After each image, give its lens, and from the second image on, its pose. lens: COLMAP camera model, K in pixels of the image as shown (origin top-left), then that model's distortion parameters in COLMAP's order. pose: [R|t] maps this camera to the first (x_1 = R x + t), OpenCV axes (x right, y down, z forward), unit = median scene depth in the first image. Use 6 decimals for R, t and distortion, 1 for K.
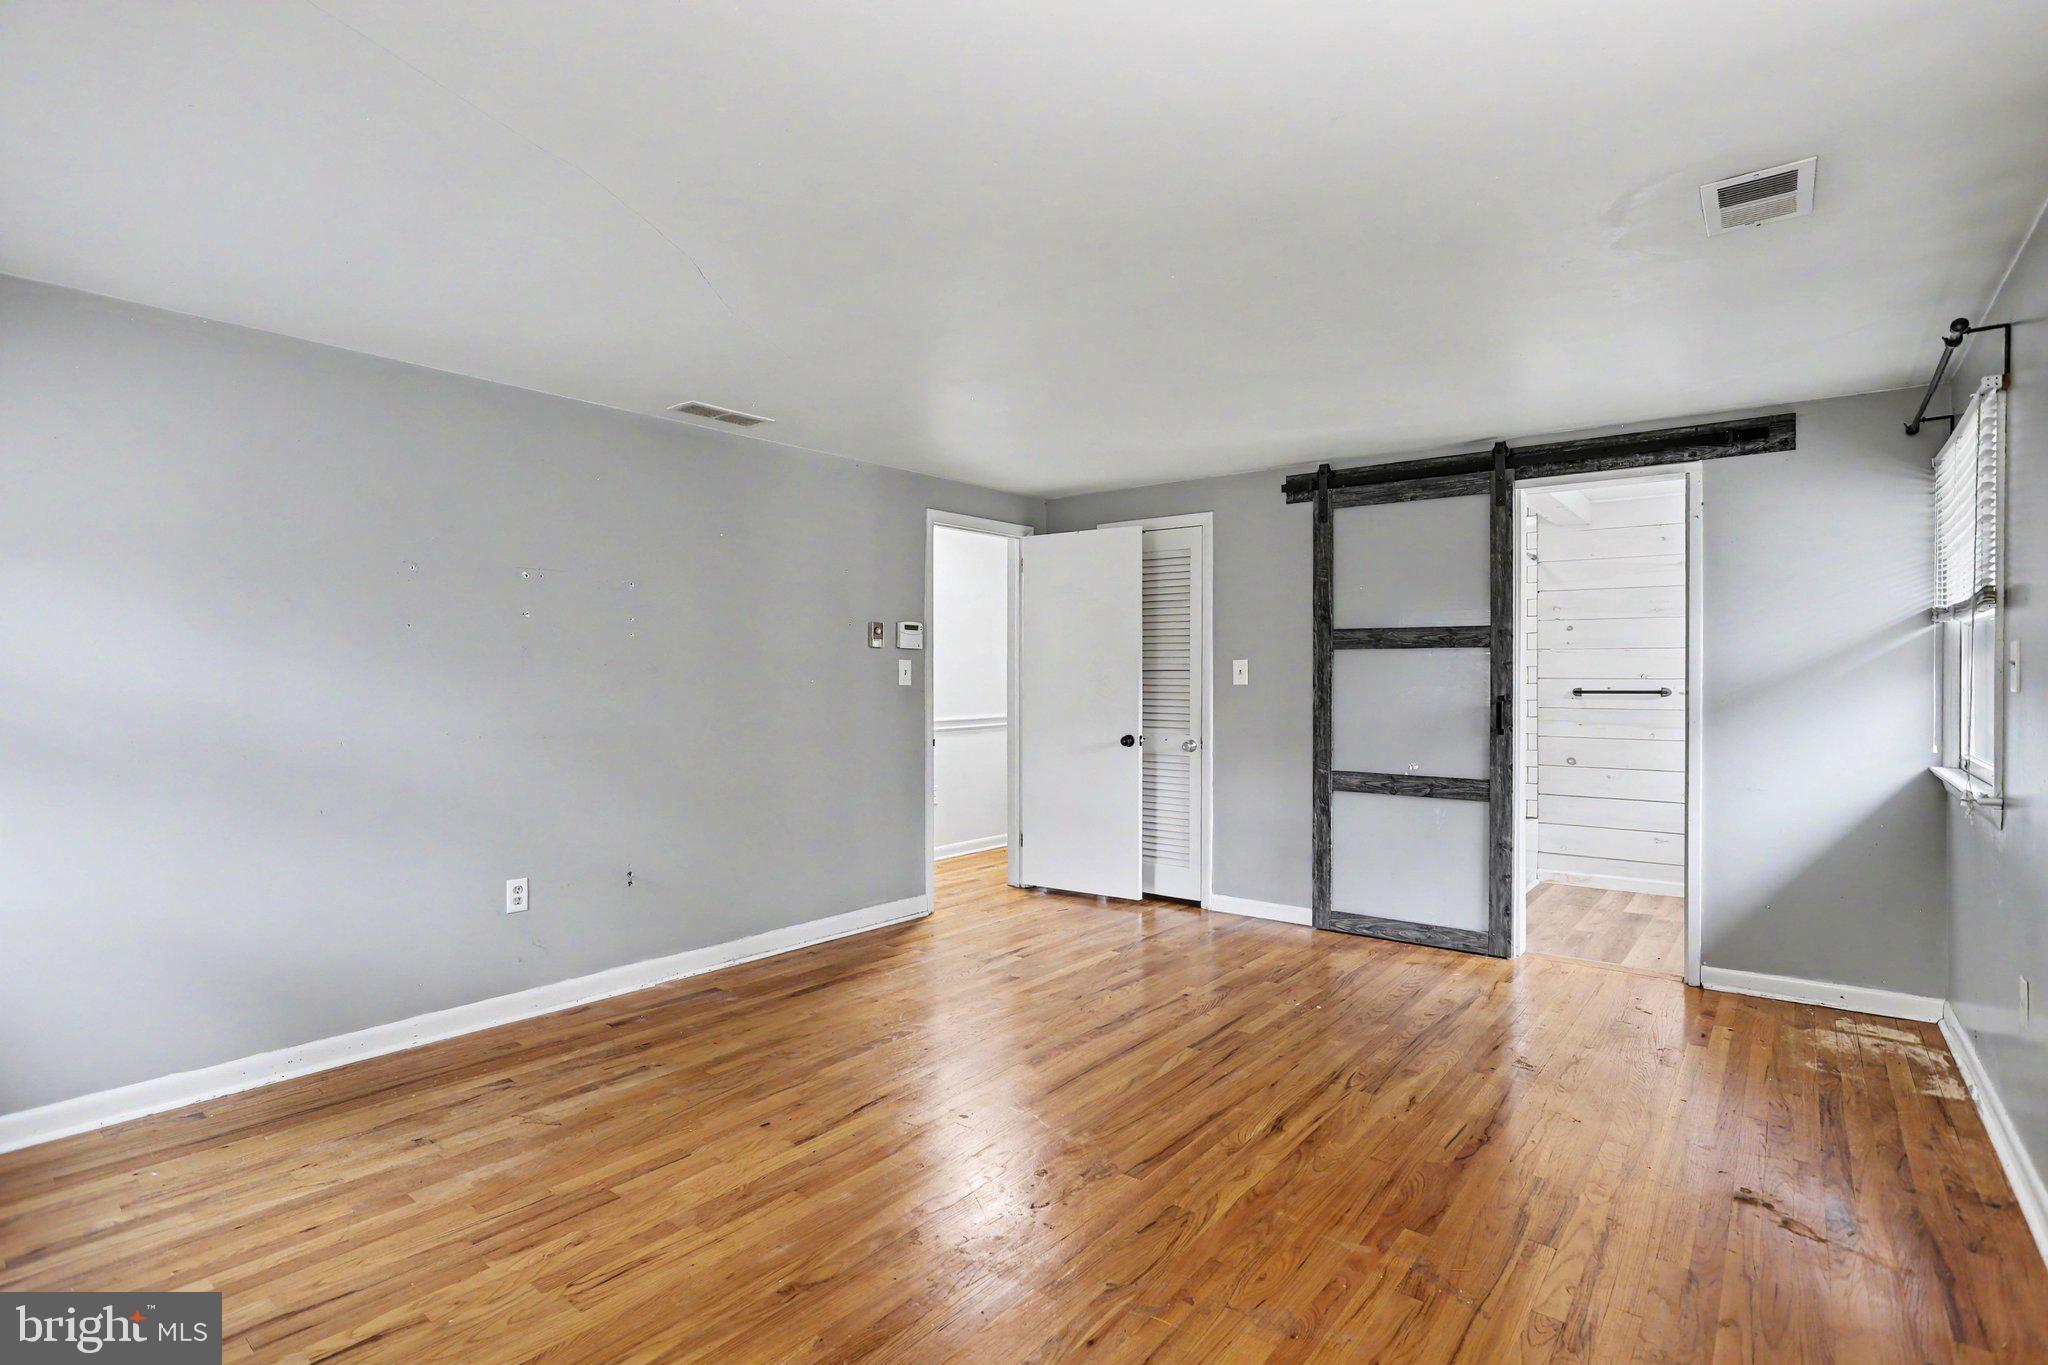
lens RADIAL K [[983.8, 0, 1021.6], [0, 983.8, 682.6], [0, 0, 1]] dist [-0.005196, 0.002220]
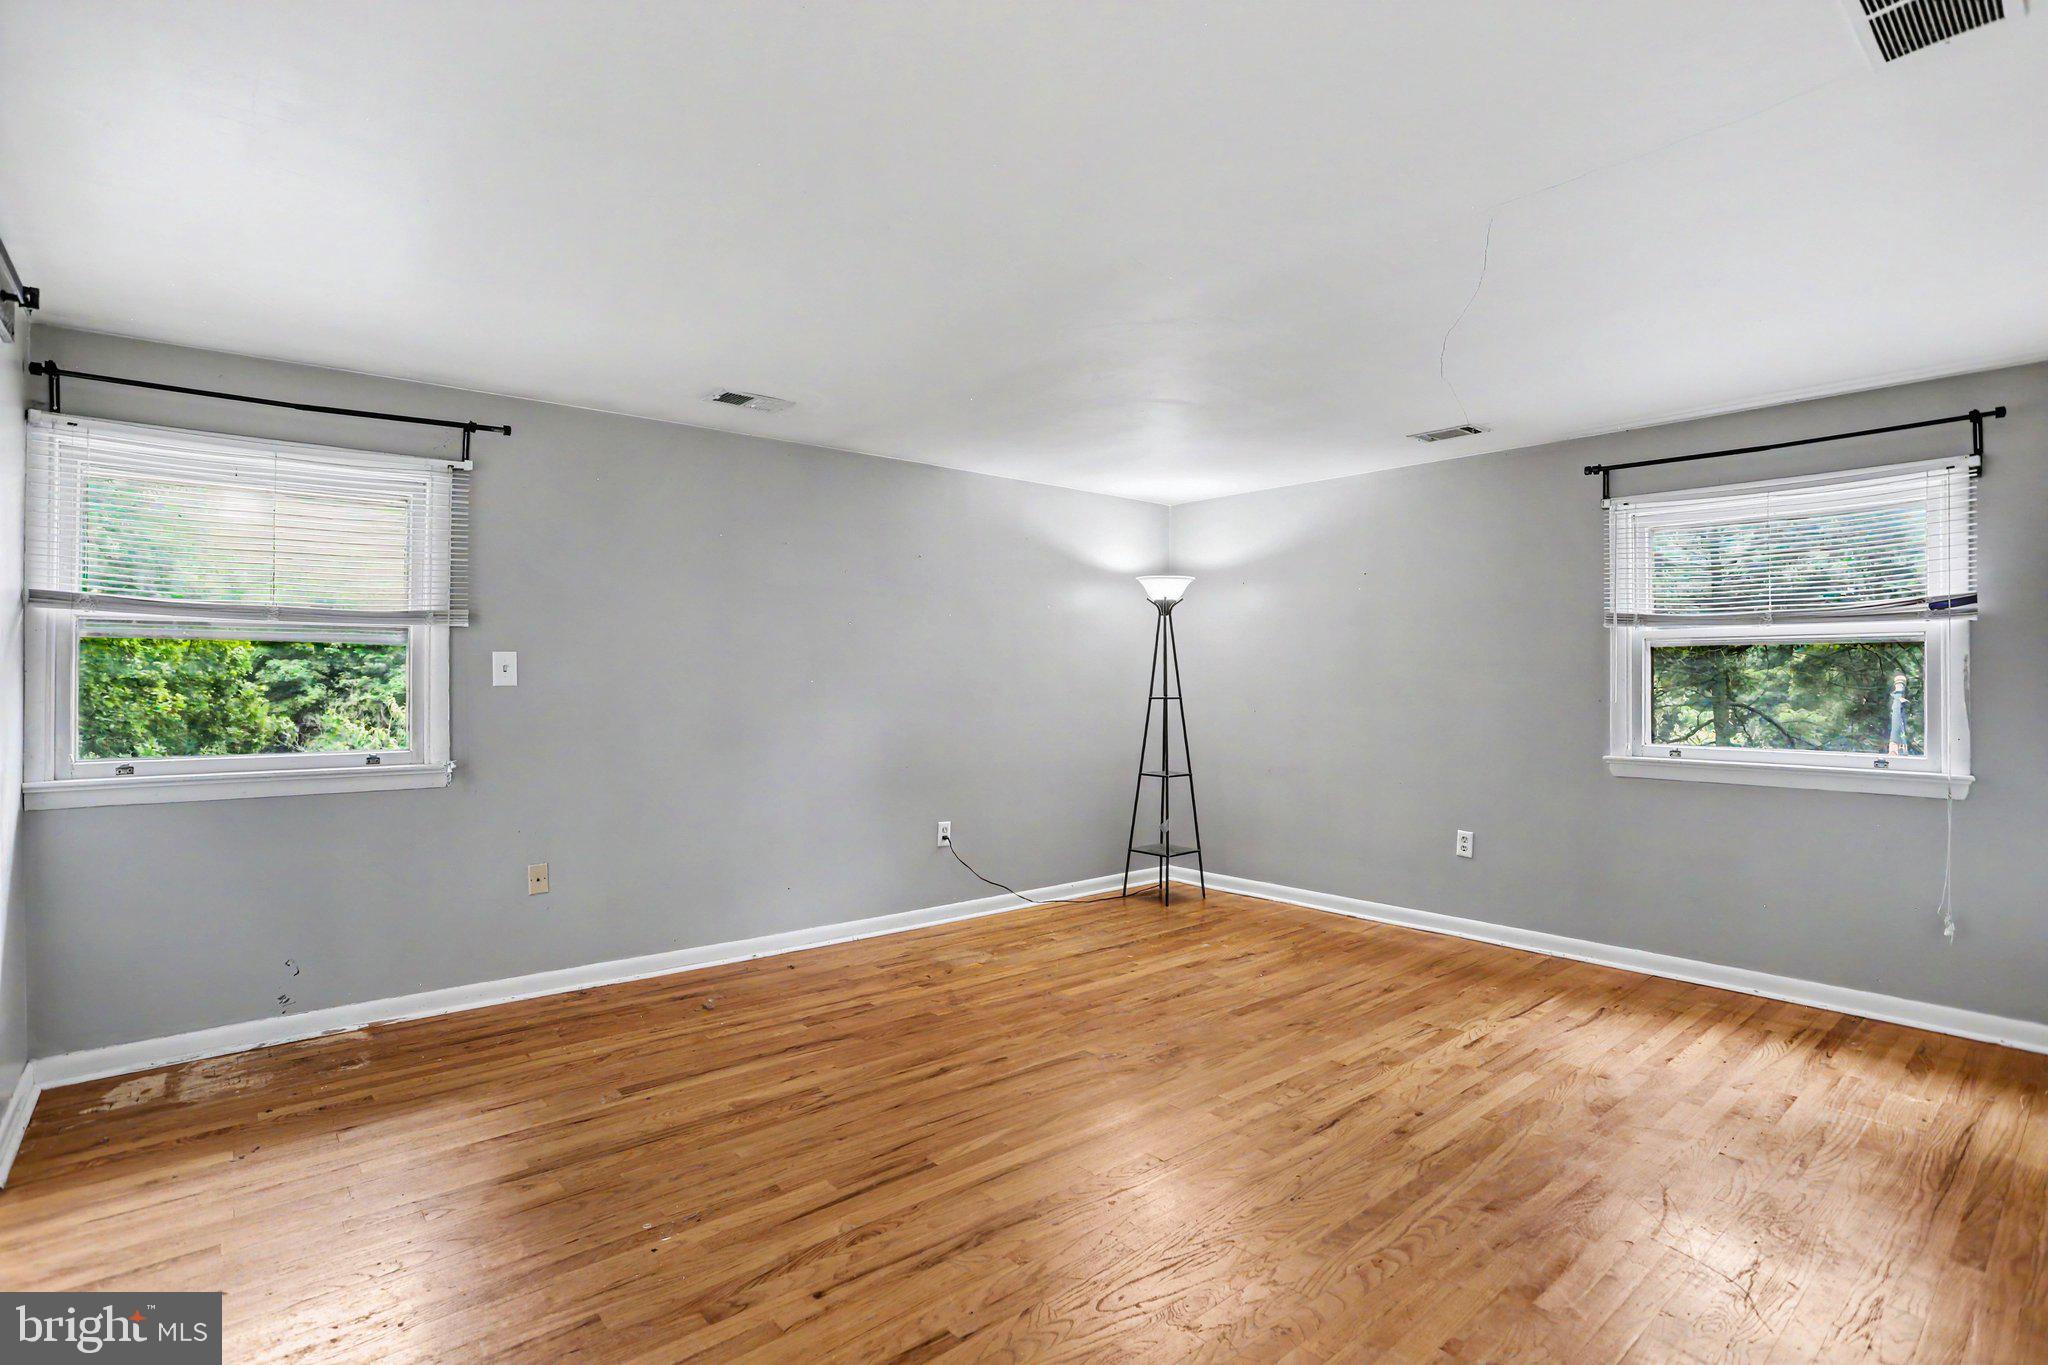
lens RADIAL K [[983.8, 0, 1018.6], [0, 983.8, 677.5], [0, 0, 1]] dist [-0.005196, 0.002220]
pose [[-0.981238, -0.004189, 0.192756, -0.039889], [-0.004546, 0.999989, -0.001406, -0.003527], [-0.192748, -0.002256, -0.981246, 1.878103]]
